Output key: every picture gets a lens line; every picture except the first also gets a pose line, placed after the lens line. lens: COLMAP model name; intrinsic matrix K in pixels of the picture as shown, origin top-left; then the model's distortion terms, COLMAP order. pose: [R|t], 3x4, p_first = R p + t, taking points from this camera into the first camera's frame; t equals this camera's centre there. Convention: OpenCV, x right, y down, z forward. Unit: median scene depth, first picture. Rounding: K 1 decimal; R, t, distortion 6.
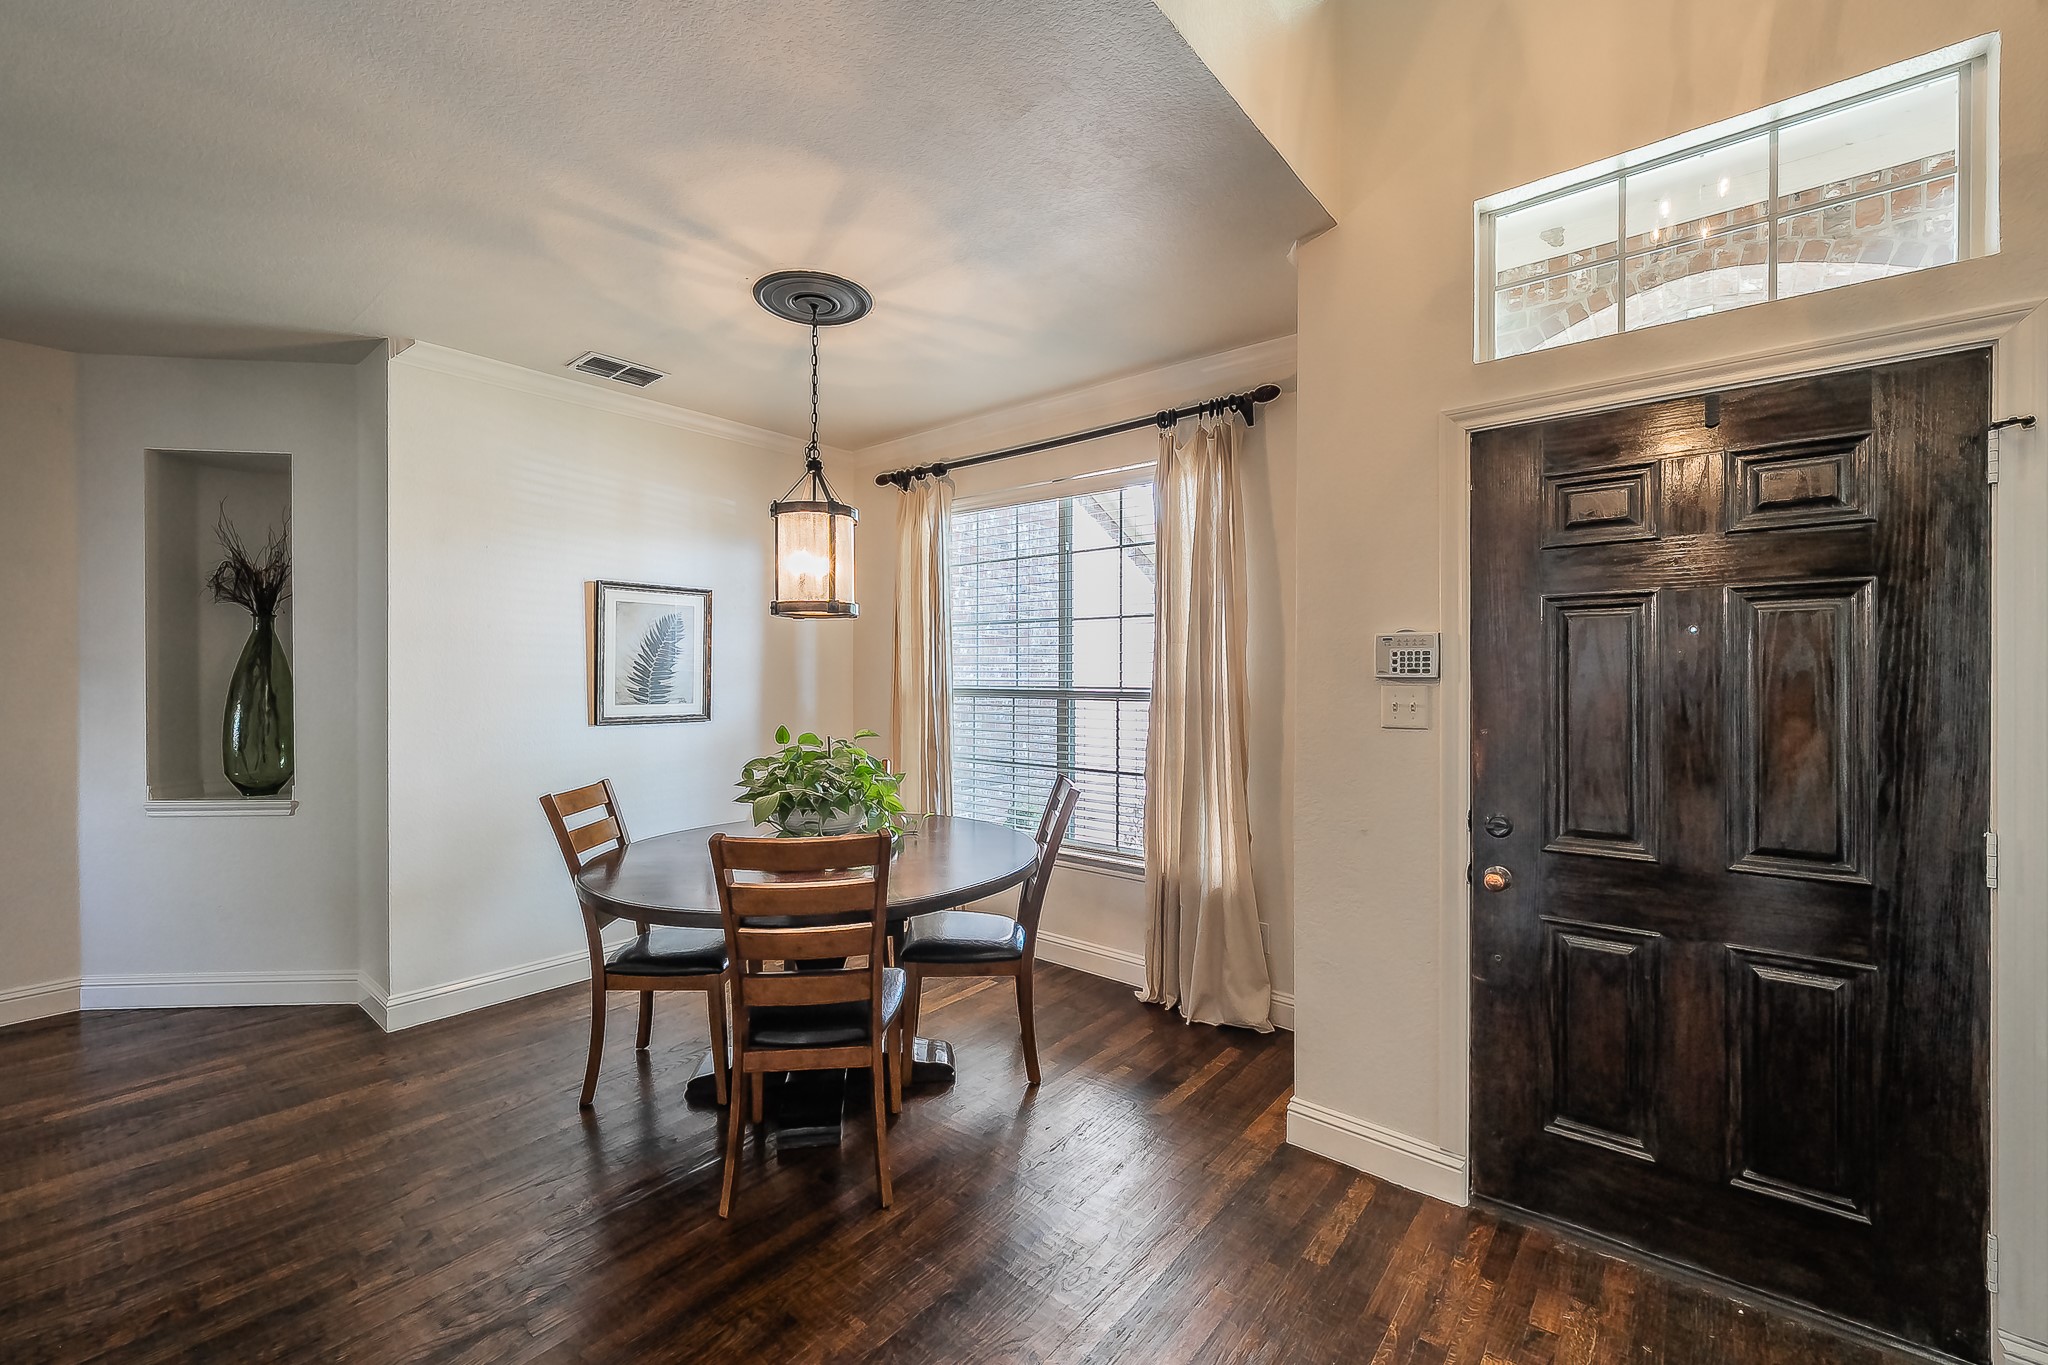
lens RADIAL K [[832.3, 0, 1024.0], [0, 832.3, 682.5], [0, 0, 1]] dist [-0.002510, -0.000144]
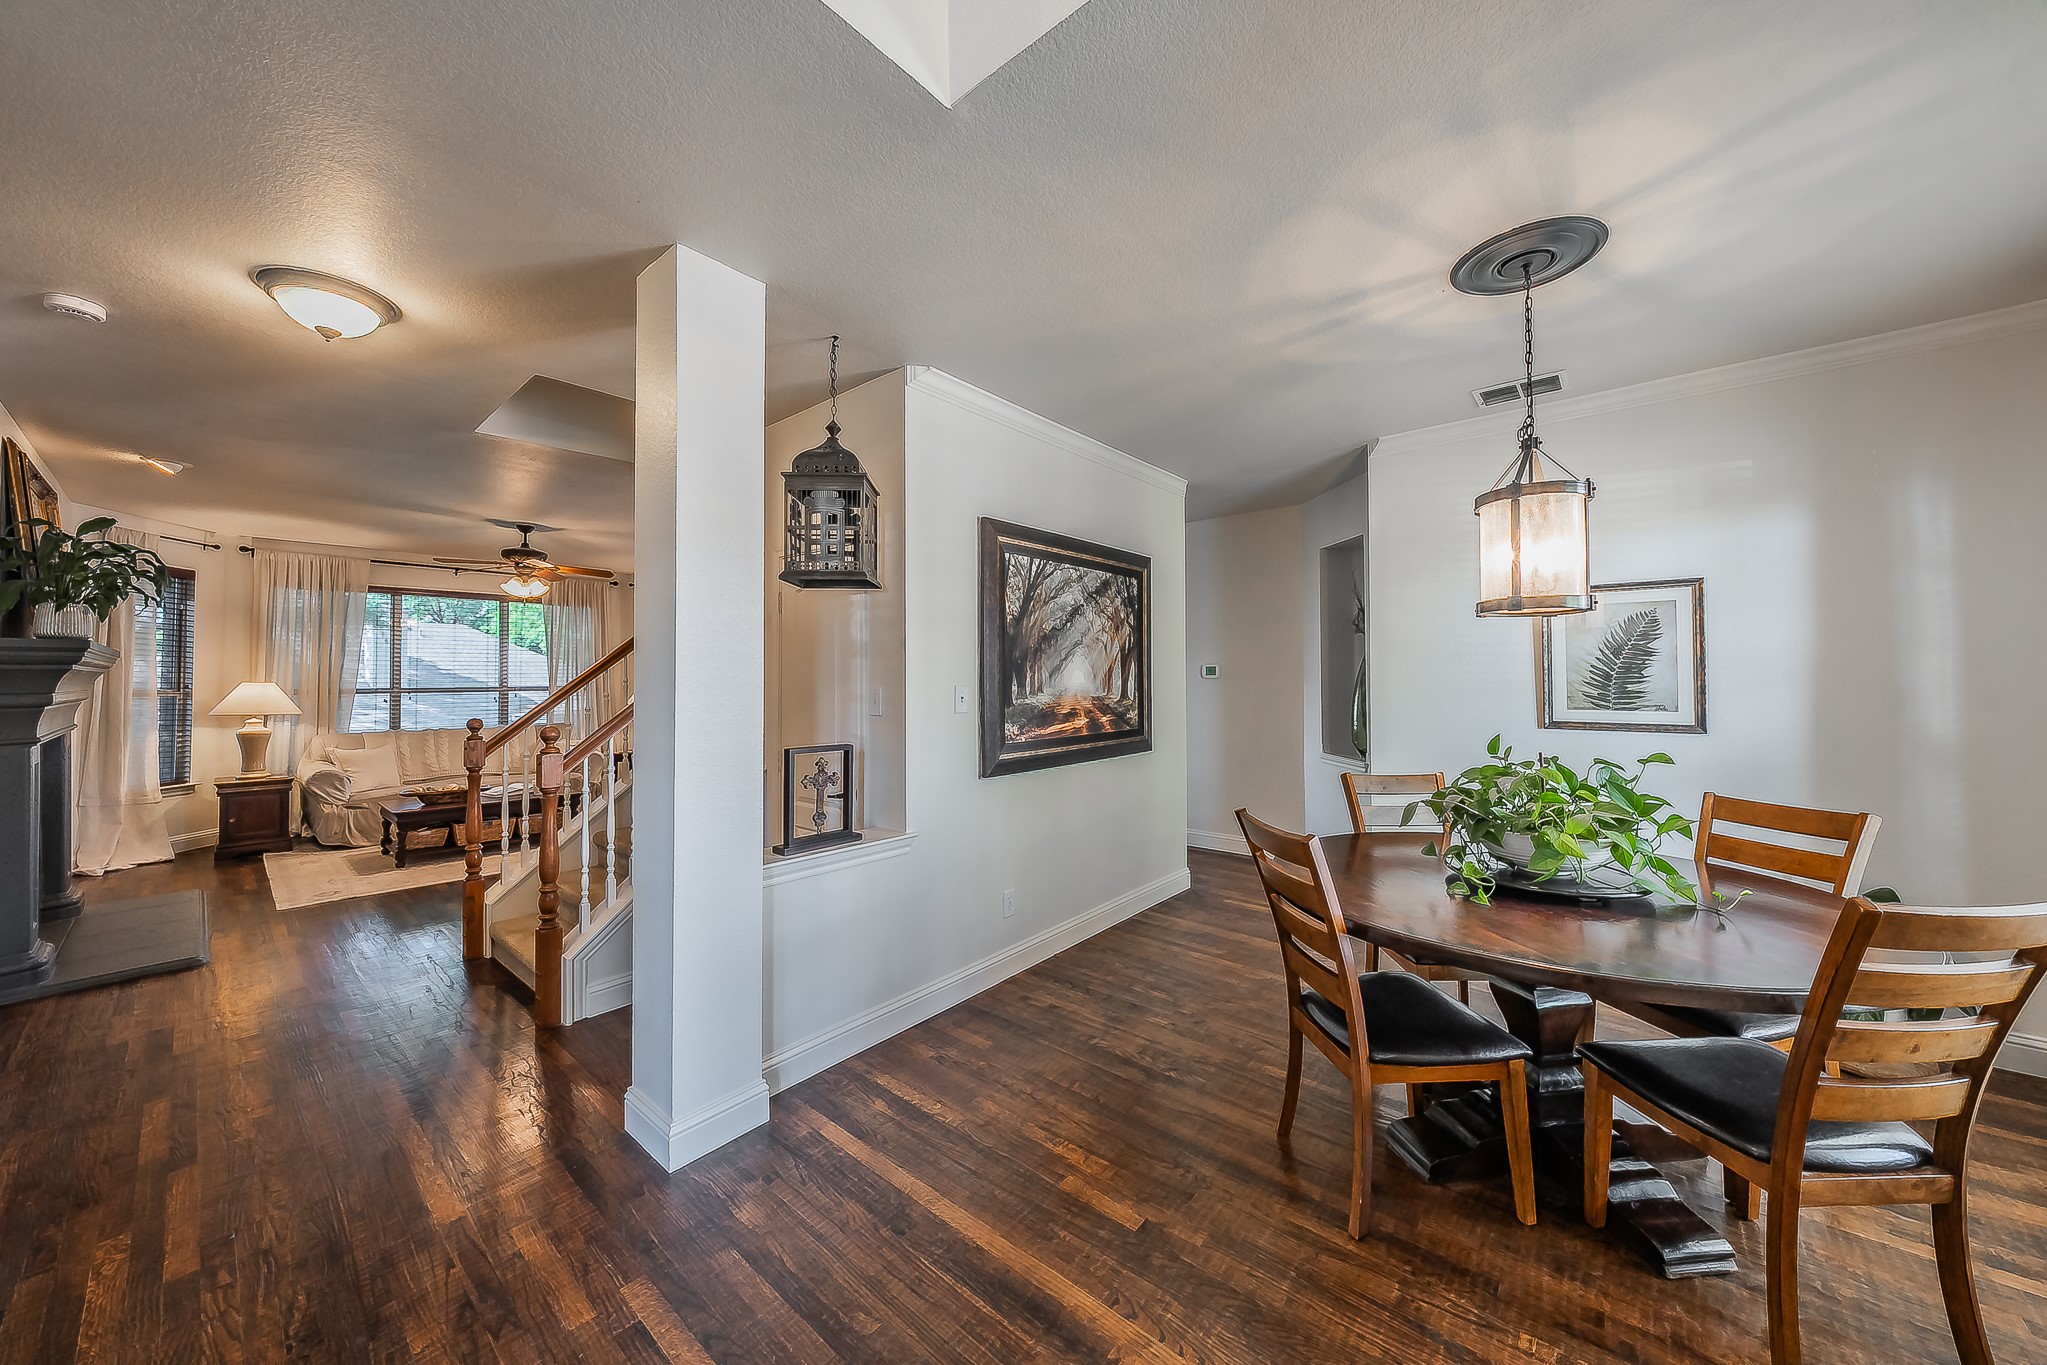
lens RADIAL K [[711.9, 0, 1021.5], [0, 711.9, 669.7], [0, 0, 1]] dist [0.000789, 0.000192]
pose [[-0.016366, -0.012857, -0.999783, 0.492981], [-0.003891, 0.999911, -0.012795, -0.009750], [0.999859, 0.003681, -0.016414, 0.459735]]
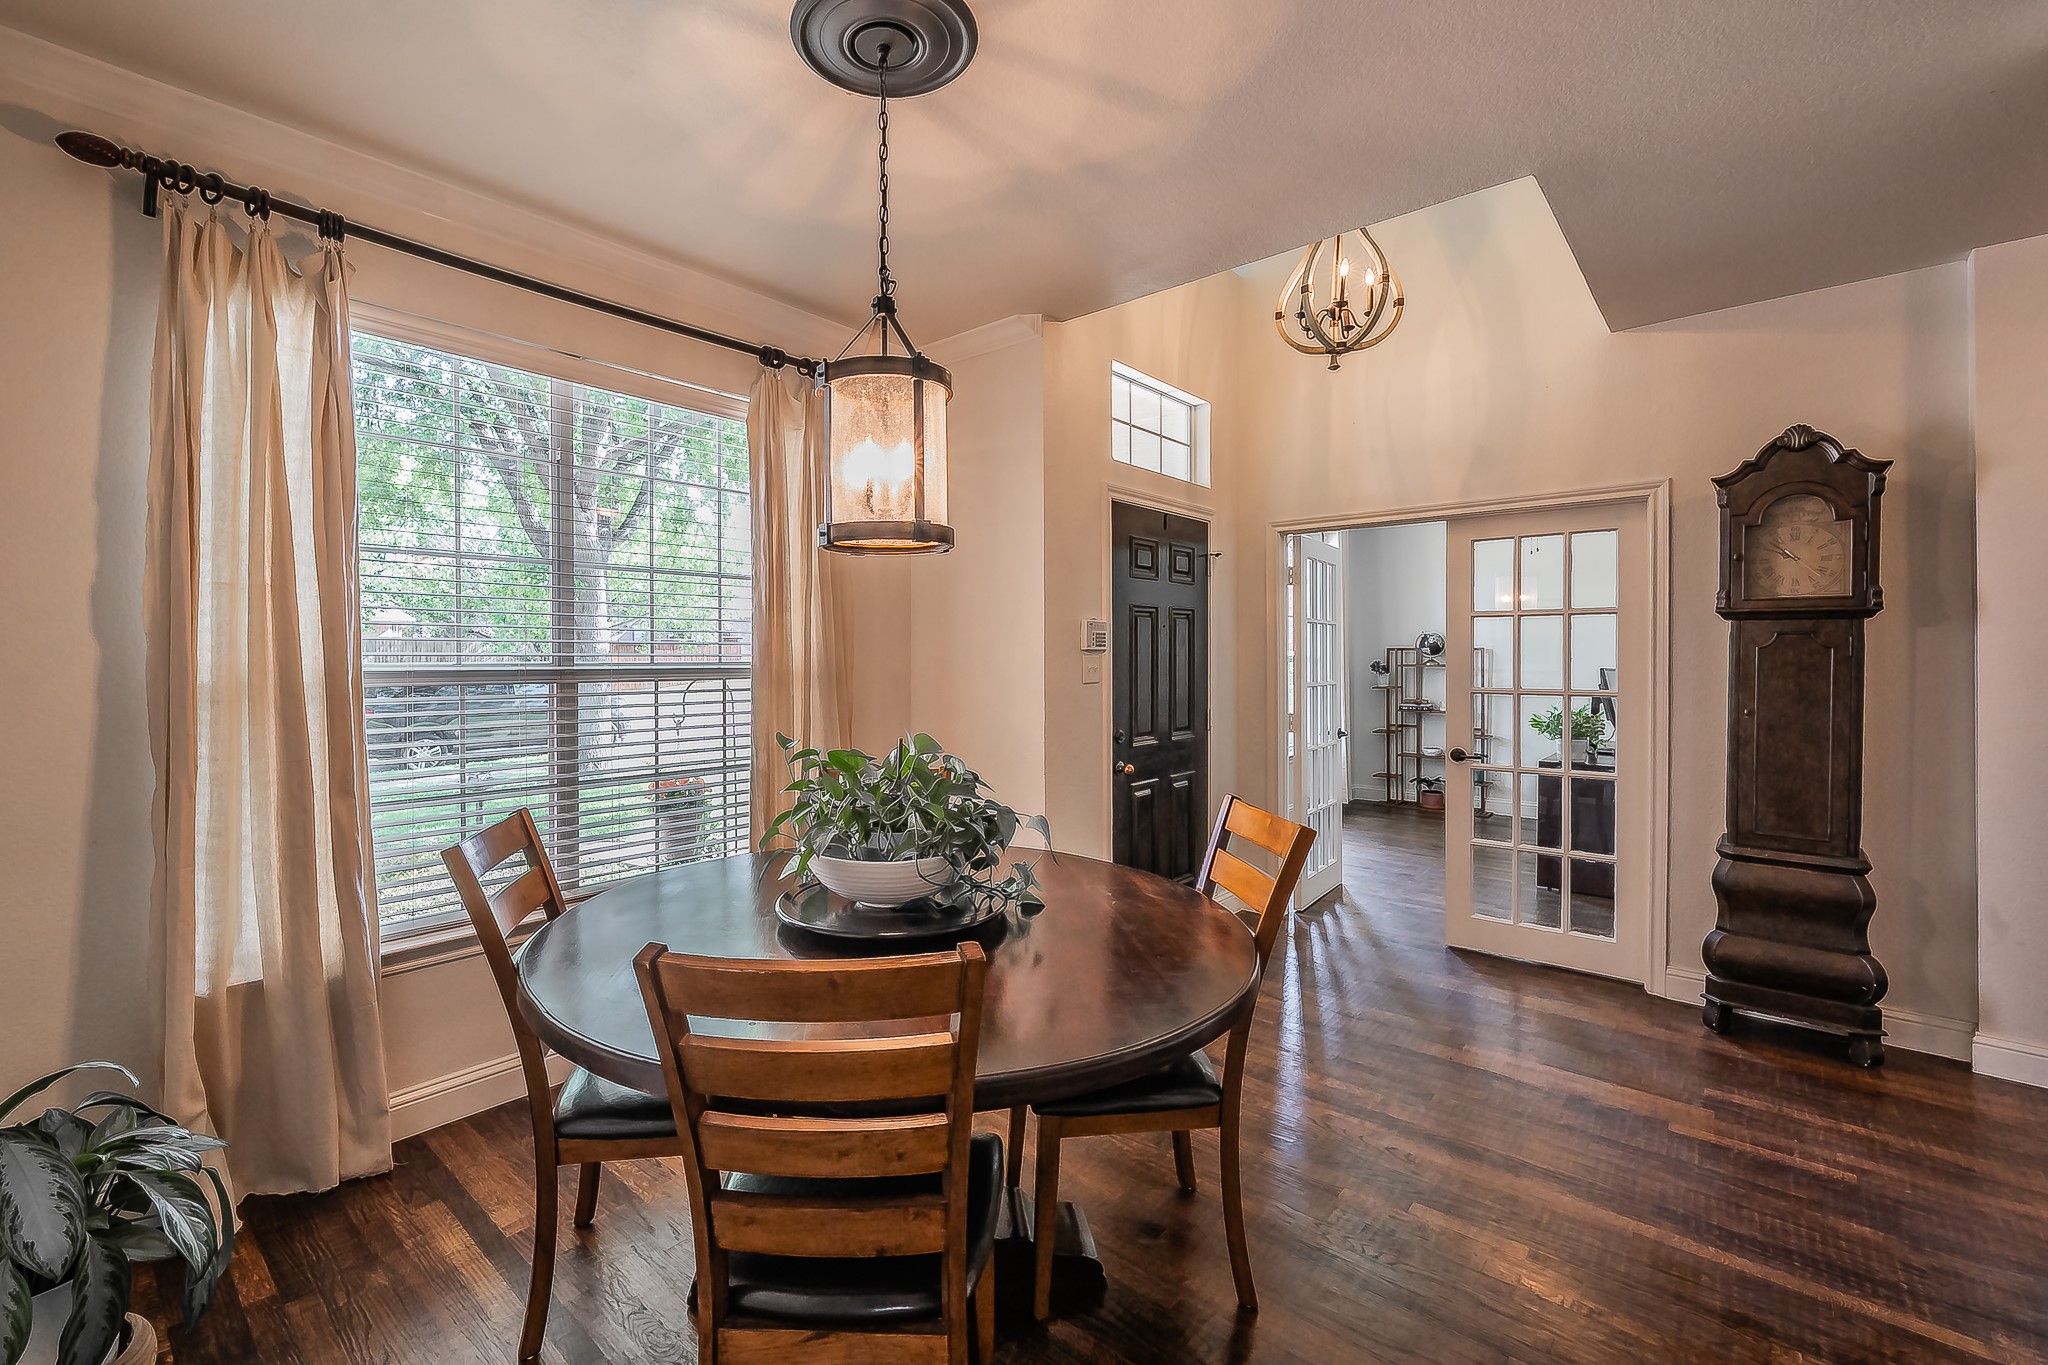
lens RADIAL K [[871.9, 0, 968.7], [0, 871.9, 668.7], [0, 0, 1]] dist [0.031098, -0.000085]
pose [[0.051761, -0.023114, 0.998392, -0.887304], [0.008846, 0.999704, 0.022685, -0.006924], [-0.998620, 0.007657, 0.051950, 0.873973]]
